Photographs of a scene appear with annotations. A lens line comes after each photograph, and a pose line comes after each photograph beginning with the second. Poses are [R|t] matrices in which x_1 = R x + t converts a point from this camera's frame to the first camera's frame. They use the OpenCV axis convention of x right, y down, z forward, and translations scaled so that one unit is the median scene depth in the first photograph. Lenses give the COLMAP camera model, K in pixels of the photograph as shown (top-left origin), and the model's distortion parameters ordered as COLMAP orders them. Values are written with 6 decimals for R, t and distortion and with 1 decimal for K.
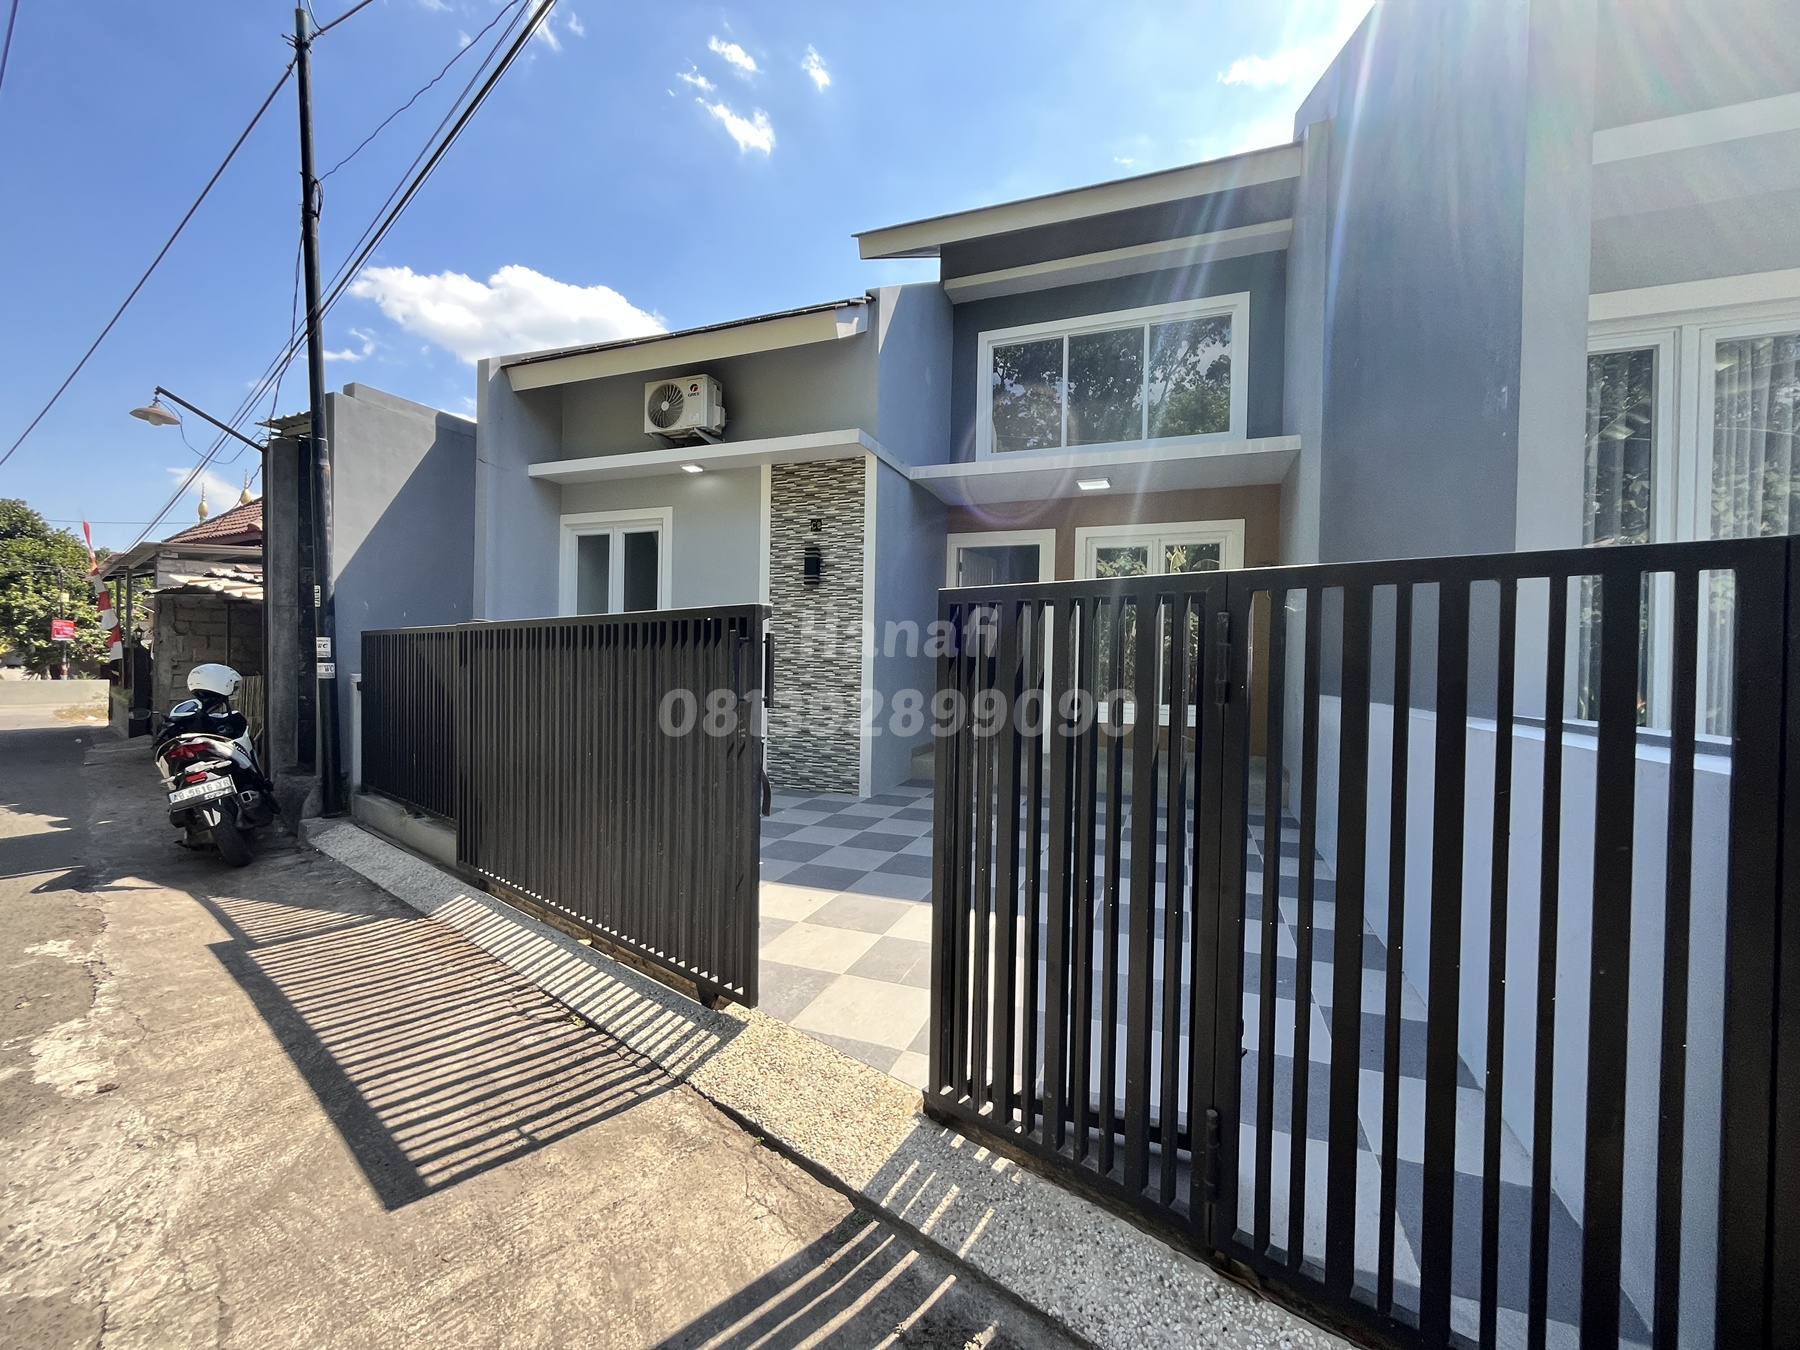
lens RADIAL K [[730.7, 0, 892.8], [0, 730.7, 674.7], [0, 0, 1]] dist [-0.001645, -0.000003]
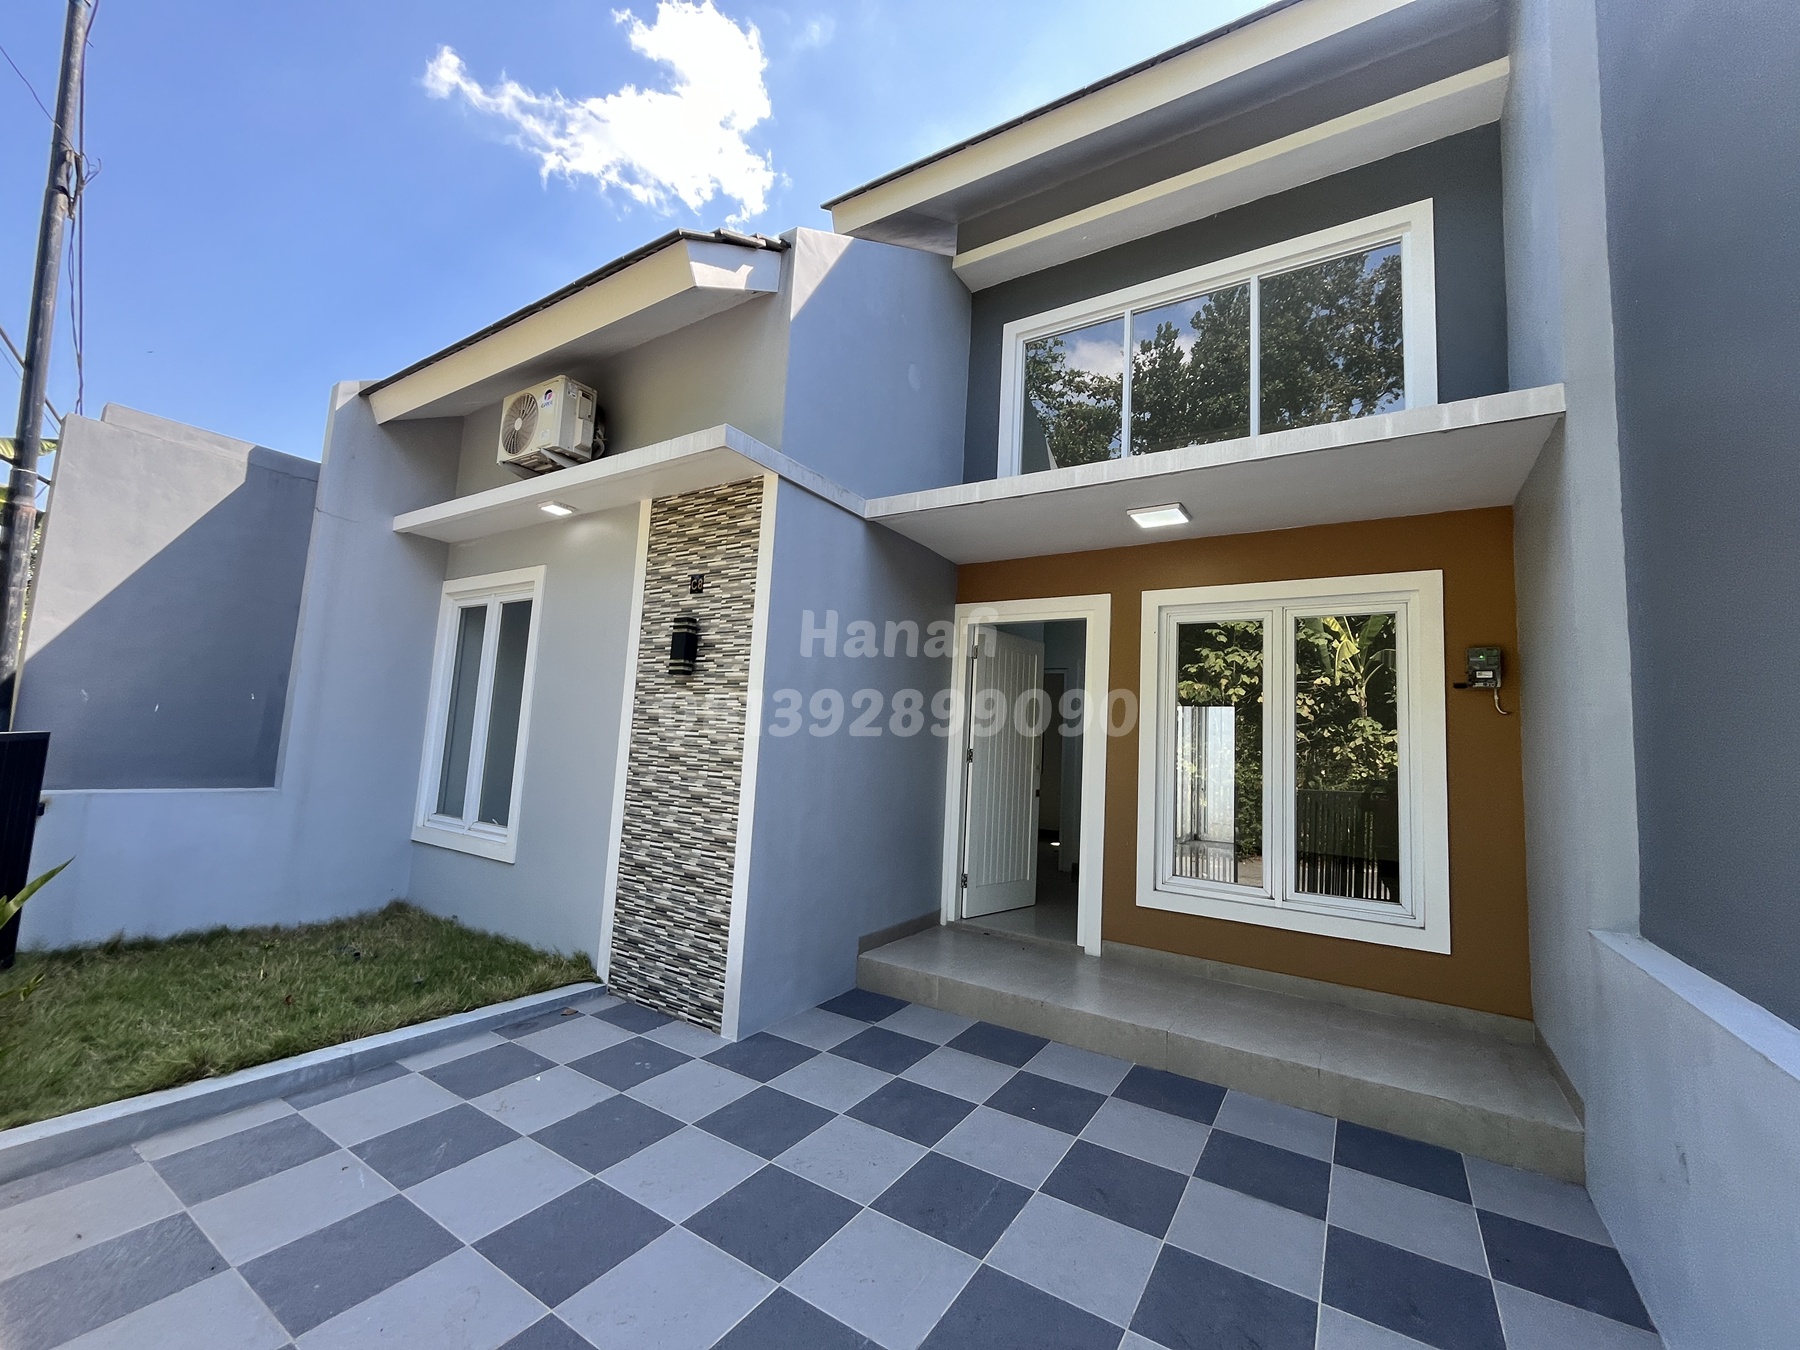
lens RADIAL K [[729.0, 0, 895.2], [0, 729.0, 673.9], [0, 0, 1]] dist [-0.004241, 0.000769]
pose [[0.980043, 0.013288, -0.198343, 0.195813], [-0.037485, 0.992217, -0.118747, -0.055048], [0.195221, 0.123812, 0.972913, 0.412570]]
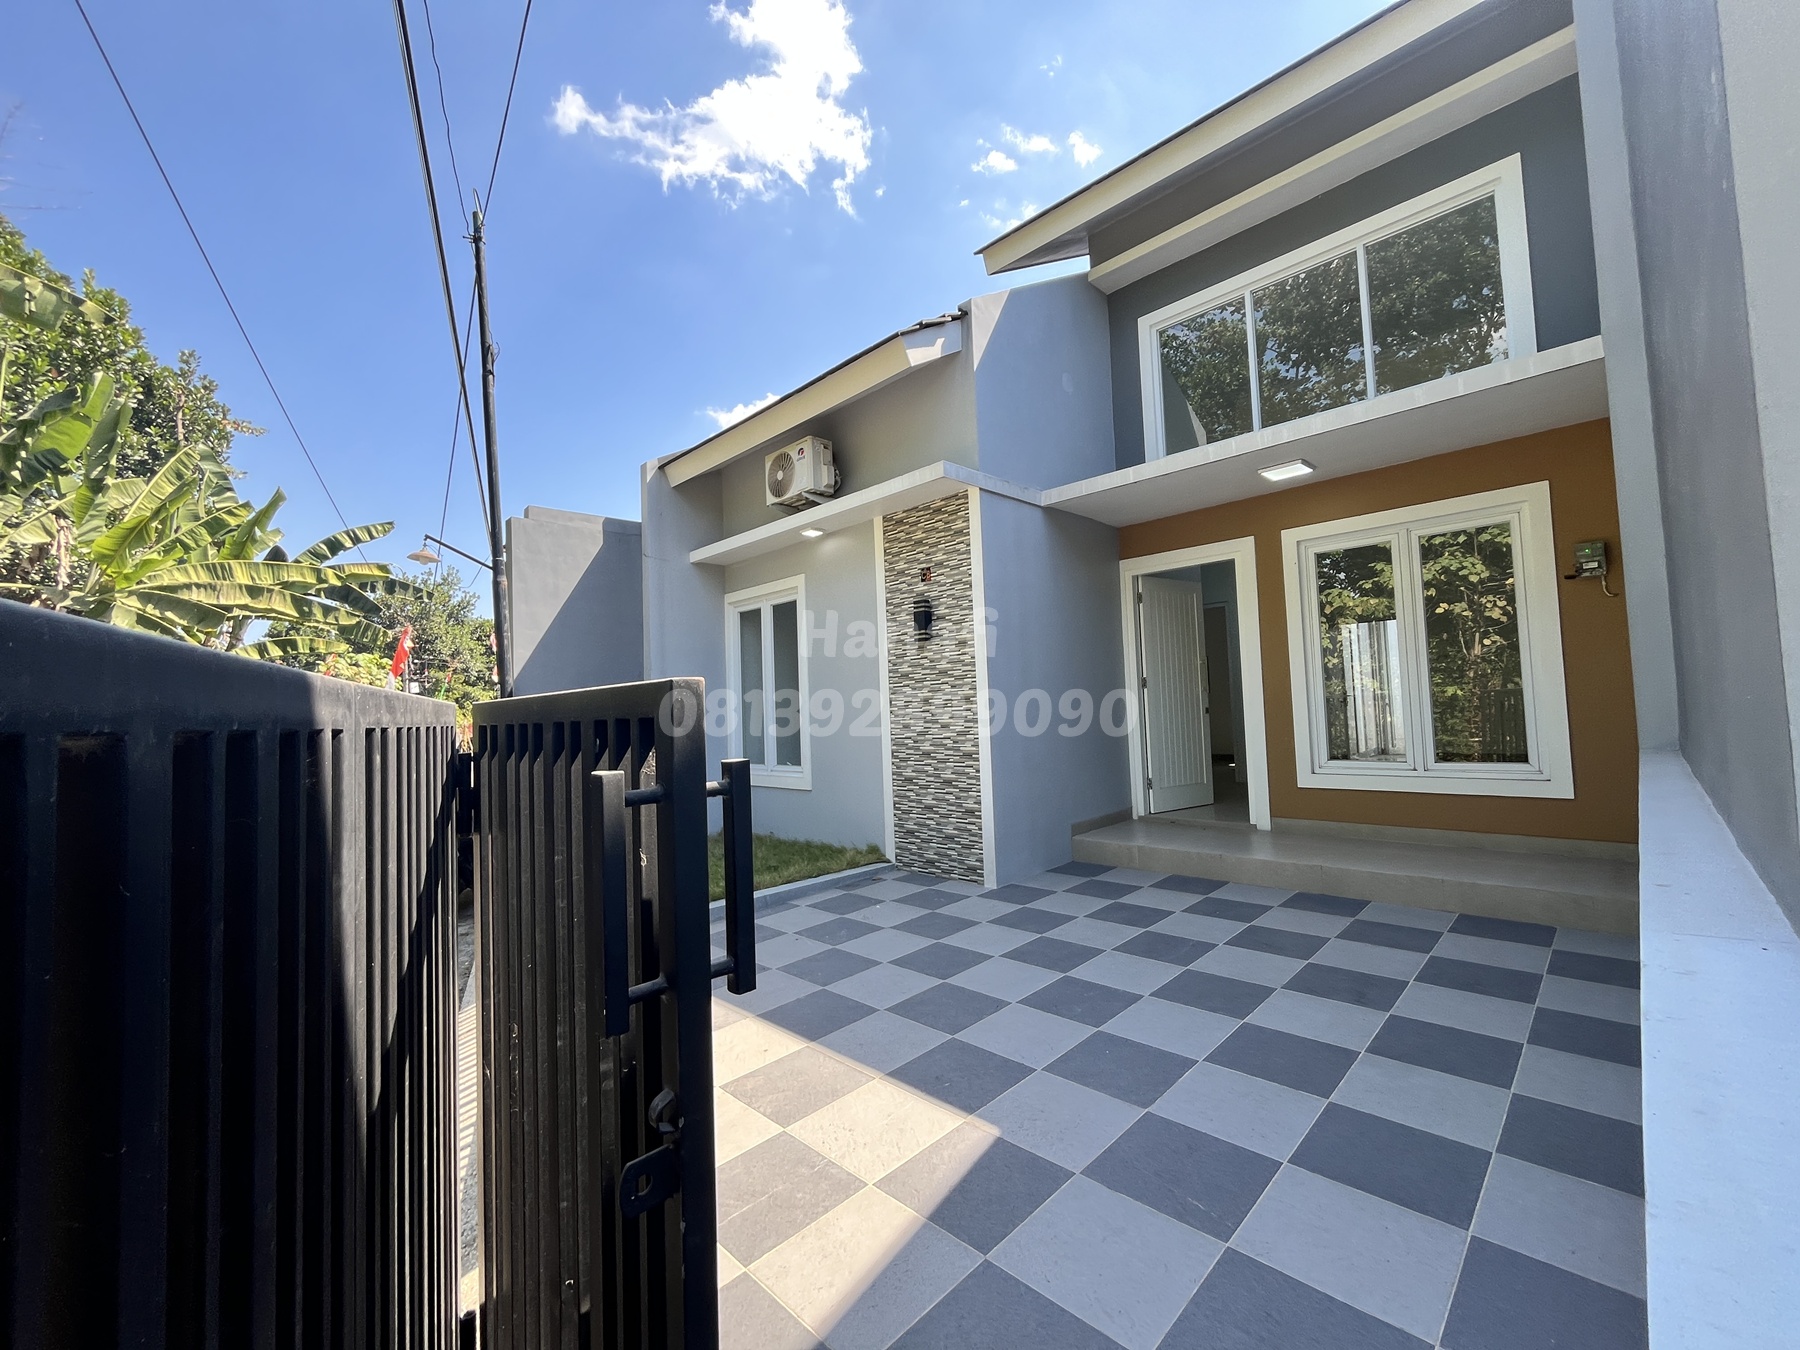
lens RADIAL K [[729.0, 0, 895.2], [0, 729.0, 673.9], [0, 0, 1]] dist [-0.004241, 0.000769]
pose [[0.911884, -0.074035, -0.403715, 0.210521], [0.050898, 0.996403, -0.067760, -0.025182], [0.407279, 0.041240, 0.912372, 0.176009]]
